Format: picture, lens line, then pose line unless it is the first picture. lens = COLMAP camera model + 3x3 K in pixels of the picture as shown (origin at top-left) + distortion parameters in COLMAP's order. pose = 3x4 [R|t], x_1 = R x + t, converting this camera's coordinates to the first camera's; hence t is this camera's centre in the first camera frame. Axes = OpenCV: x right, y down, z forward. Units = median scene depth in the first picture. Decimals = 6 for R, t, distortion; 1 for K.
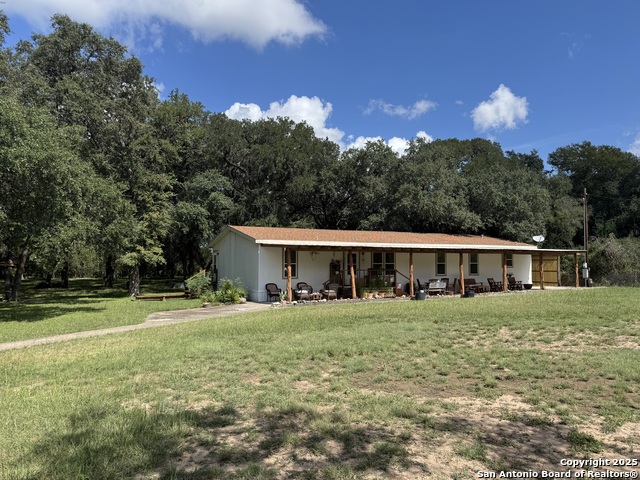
lens RADIAL K [[434.2, 0, 317.0], [0, 434.2, 244.2], [0, 0, 1]] dist [0.005394, -0.027636]
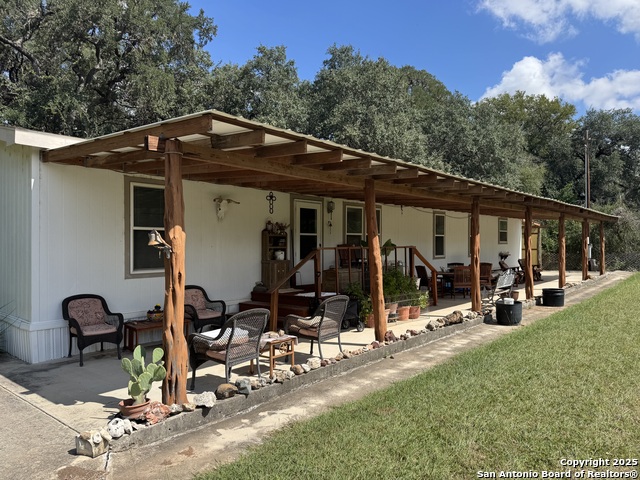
lens RADIAL K [[434.2, 0, 317.0], [0, 434.2, 244.2], [0, 0, 1]] dist [0.005394, -0.027636]
pose [[0.931303, -0.004674, 0.364215, -0.057771], [-0.008886, 0.999328, 0.035547, 0.038833], [-0.364137, -0.036342, 0.930636, 0.590028]]
